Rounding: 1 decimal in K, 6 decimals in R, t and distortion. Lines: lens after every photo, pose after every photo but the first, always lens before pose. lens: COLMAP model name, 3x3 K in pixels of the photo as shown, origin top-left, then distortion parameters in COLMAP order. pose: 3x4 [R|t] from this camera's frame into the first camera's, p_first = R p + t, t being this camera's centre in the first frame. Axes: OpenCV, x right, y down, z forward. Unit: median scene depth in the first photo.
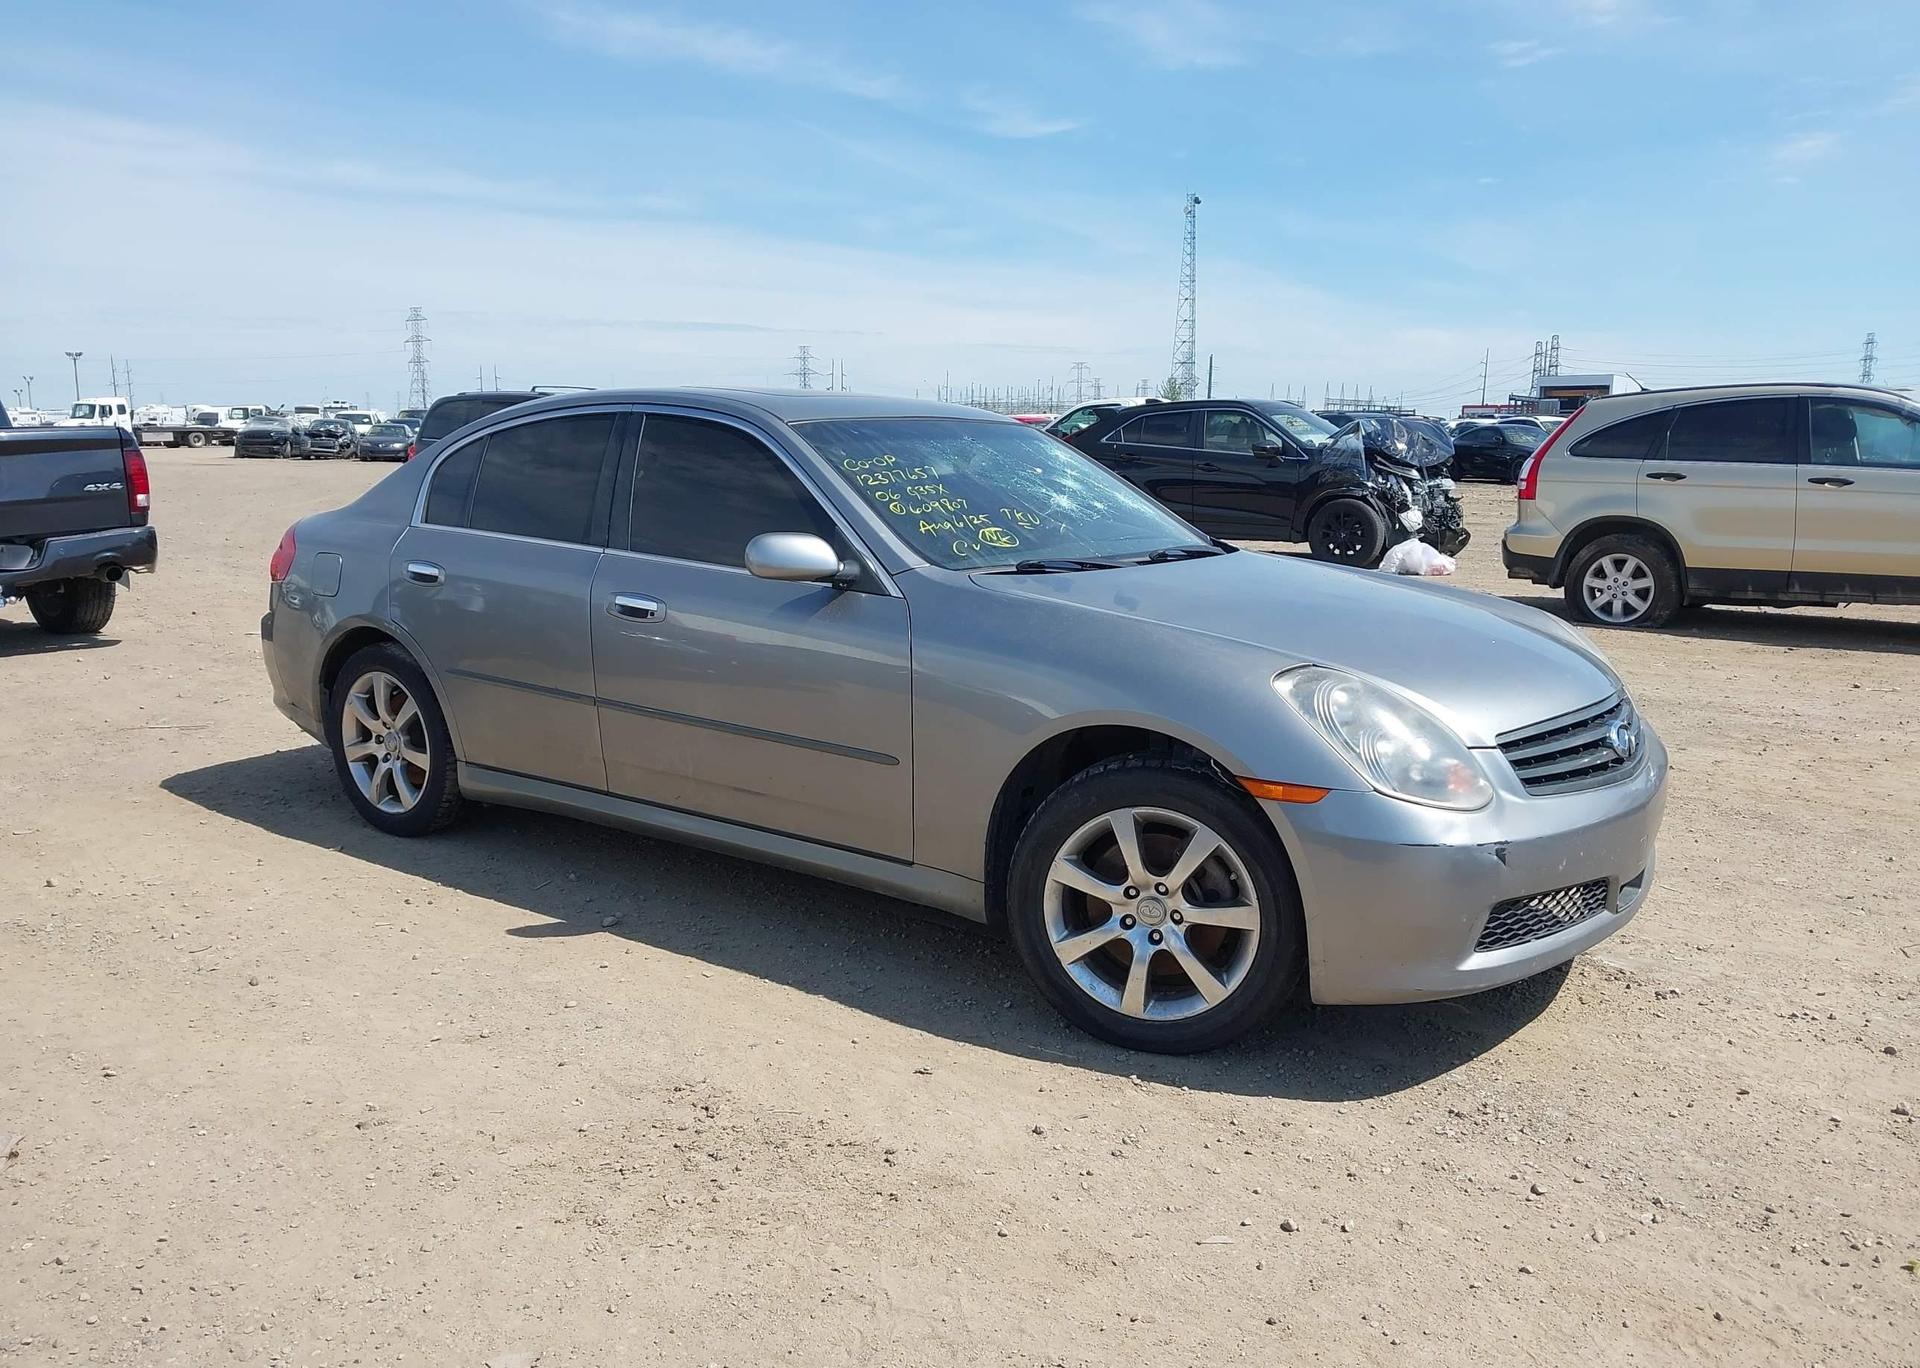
lens RADIAL K [[1532.8, 0, 951.0], [0, 1532.8, 679.4], [0, 0, 1]] dist [0.027344, -0.045013]
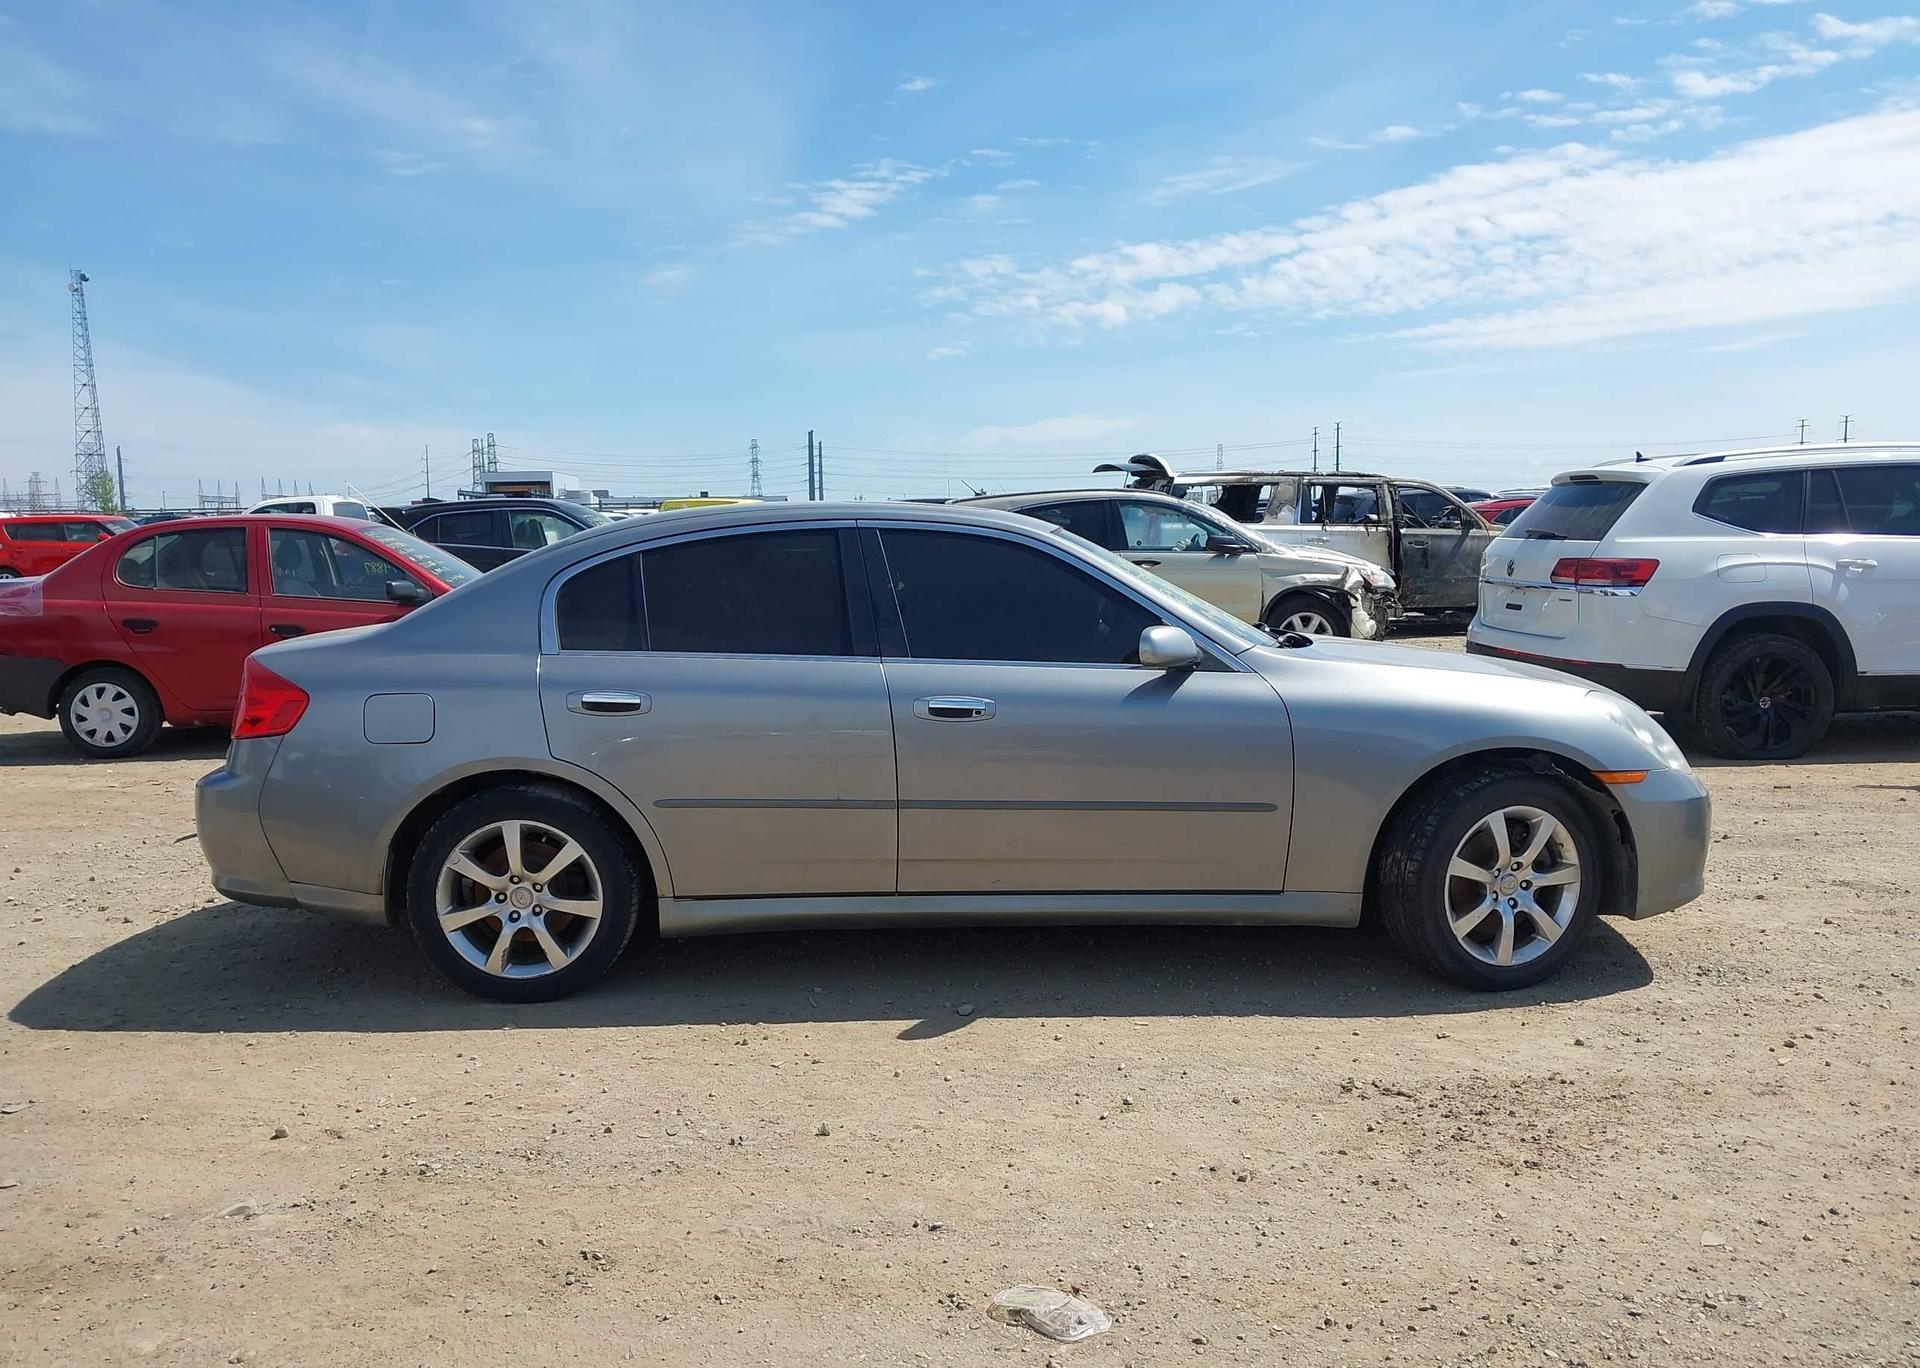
lens RADIAL K [[1532.8, 0, 948.3], [0, 1532.8, 644.0], [0, 0, 1]] dist [0.027344, -0.045013]
pose [[0.788514, -0.063407, 0.611739, -0.359834], [0.113978, 0.992507, -0.044040, -0.019218], [-0.604363, 0.104451, 0.789833, 0.064518]]
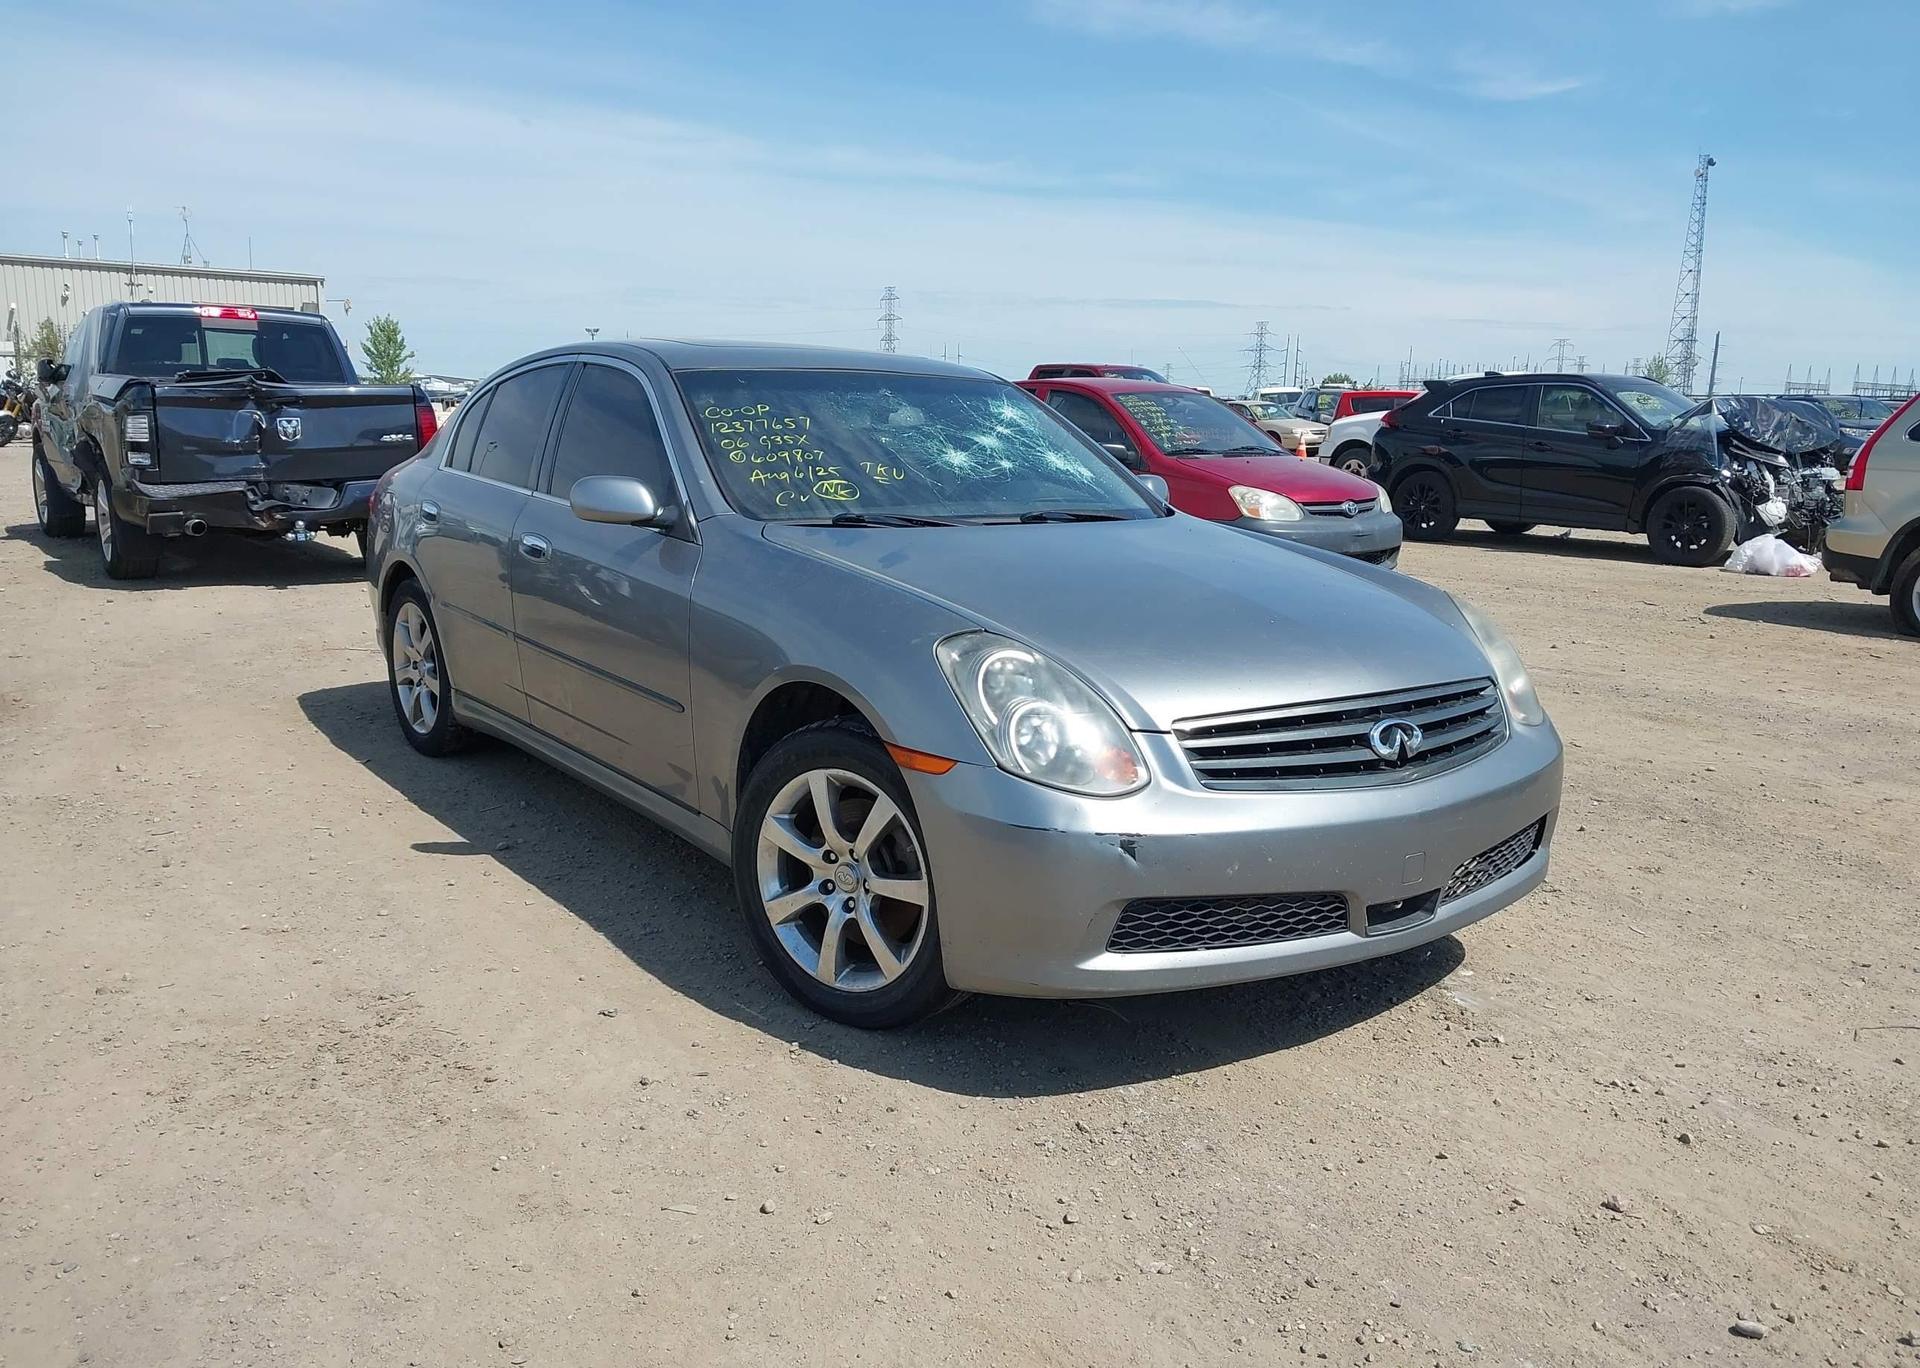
lens RADIAL K [[1532.8, 0, 965.0], [0, 1532.8, 685.5], [0, 0, 1]] dist [0.027344, -0.045013]
pose [[0.956708, 0.066842, -0.283272, 0.153476], [-0.061946, 0.997735, 0.026216, 0.000399], [0.284382, -0.007534, 0.958681, 0.033413]]
